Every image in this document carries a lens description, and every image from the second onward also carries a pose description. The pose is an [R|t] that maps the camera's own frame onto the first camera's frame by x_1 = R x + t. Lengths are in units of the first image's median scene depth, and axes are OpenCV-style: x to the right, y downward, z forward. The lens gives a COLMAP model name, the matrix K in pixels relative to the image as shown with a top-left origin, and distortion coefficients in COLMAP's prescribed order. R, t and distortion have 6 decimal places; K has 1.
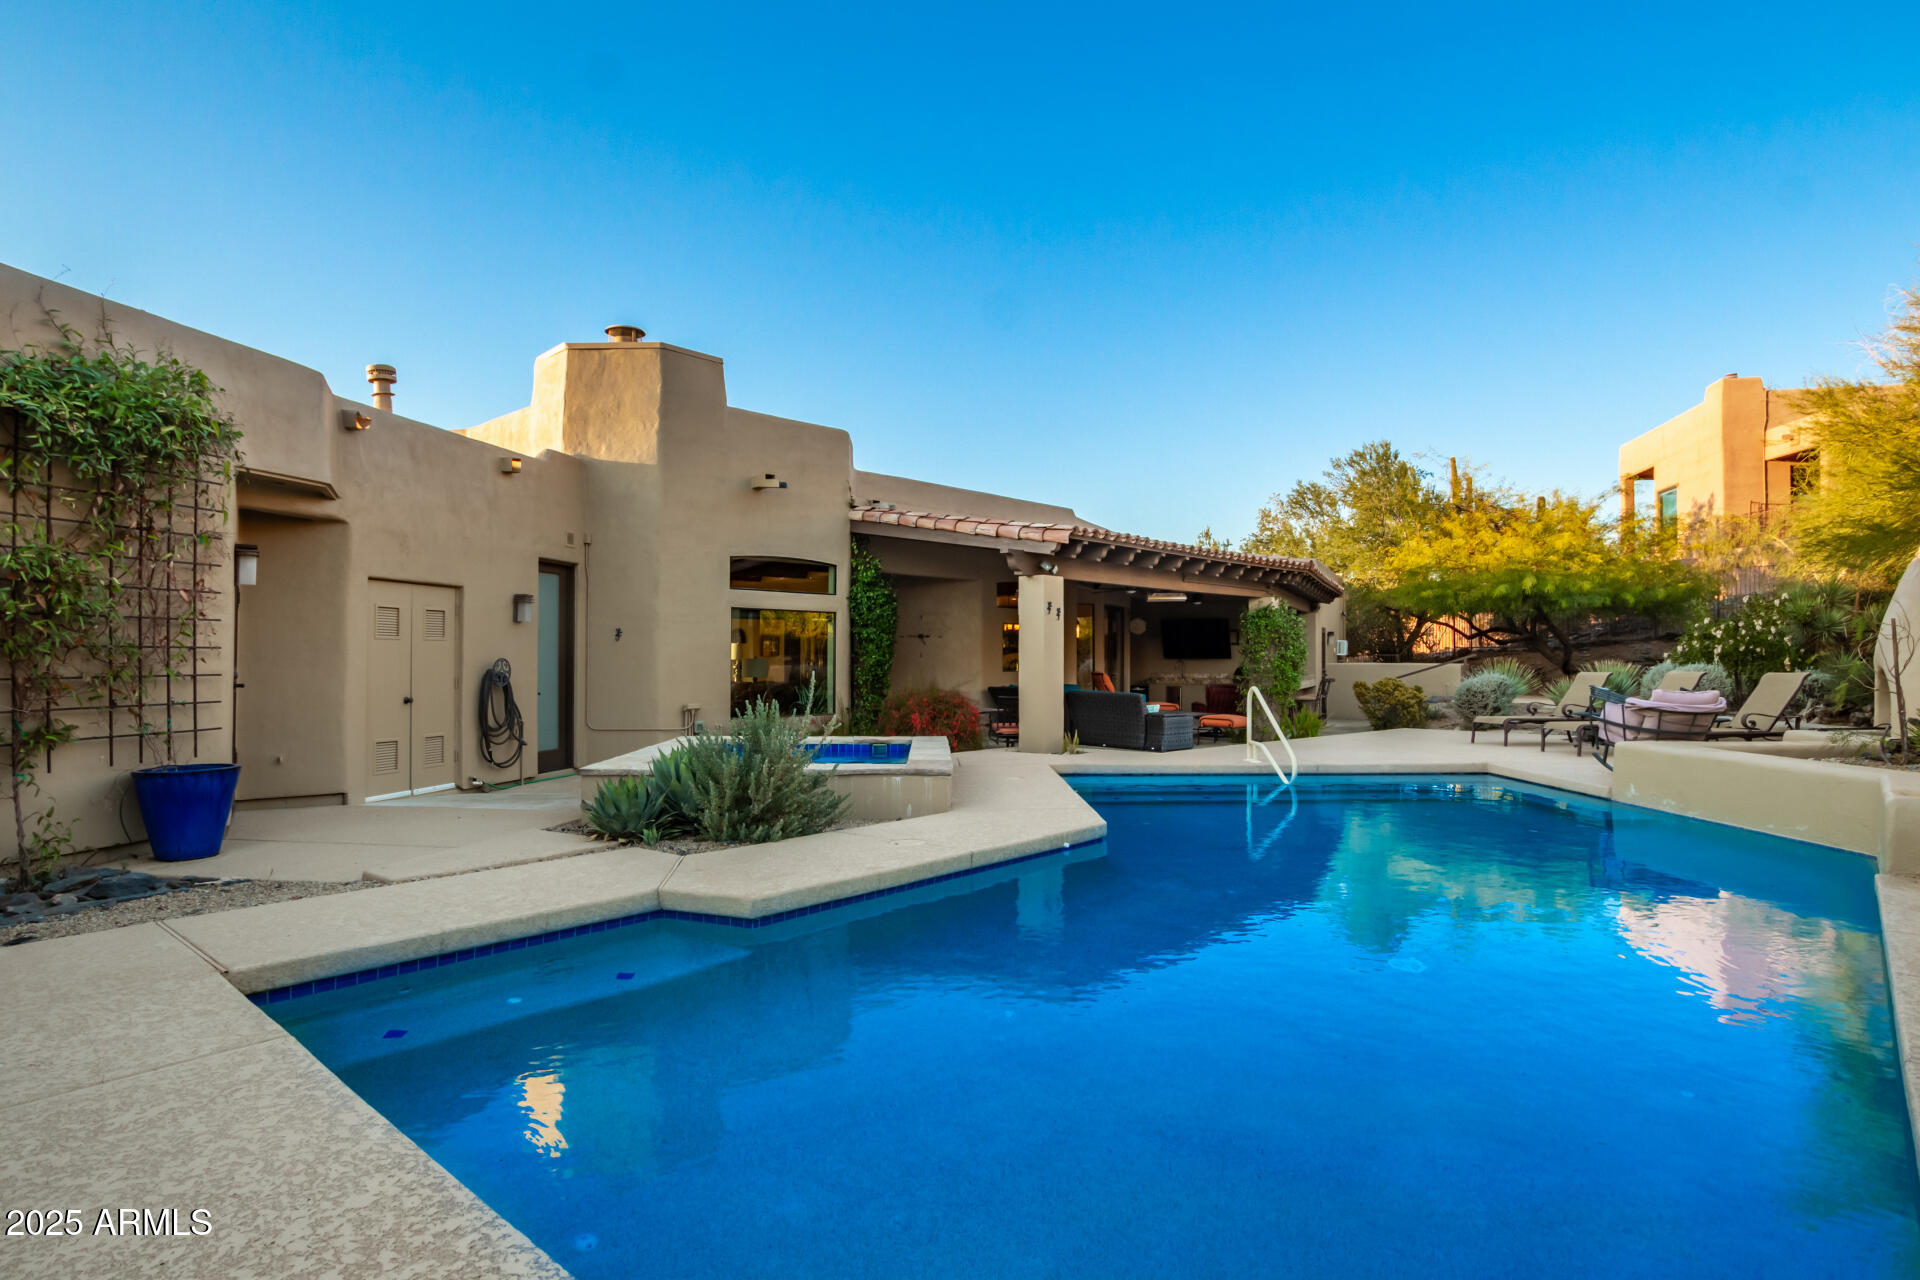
lens RADIAL K [[1009.7, 0, 960.0], [0, 1009.7, 640.0], [0, 0, 1]] dist [-0.015908, -0.000795]
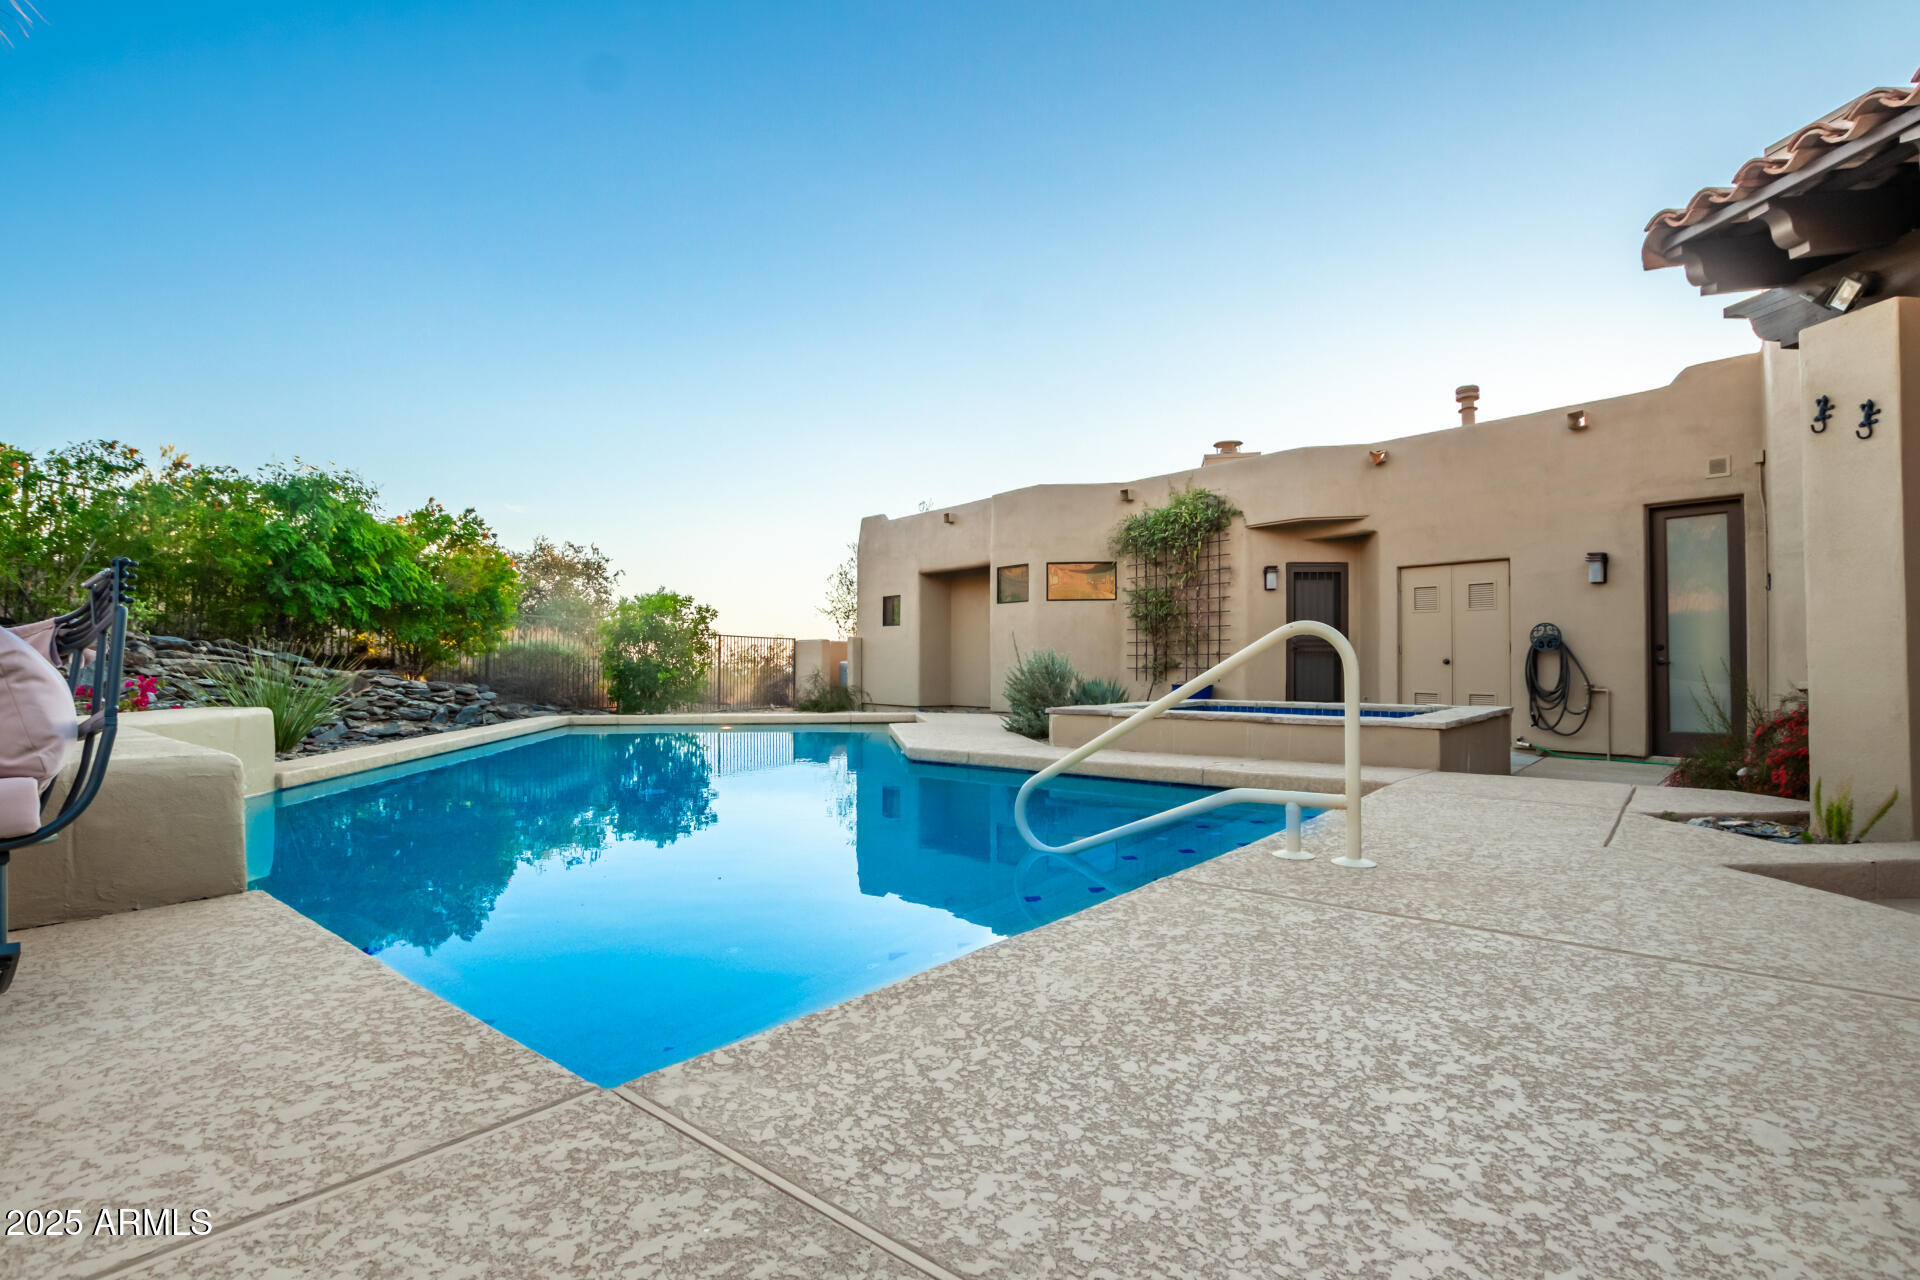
lens RADIAL K [[939.5, 0, 988.4], [0, 939.5, 648.7], [0, 0, 1]] dist [-0.028694, 0.000110]
pose [[-0.651008, -0.011120, -0.758990, 0.655242], [0.015324, 0.999496, -0.027787, 0.065597], [0.758916, -0.029721, -0.650509, 1.283000]]
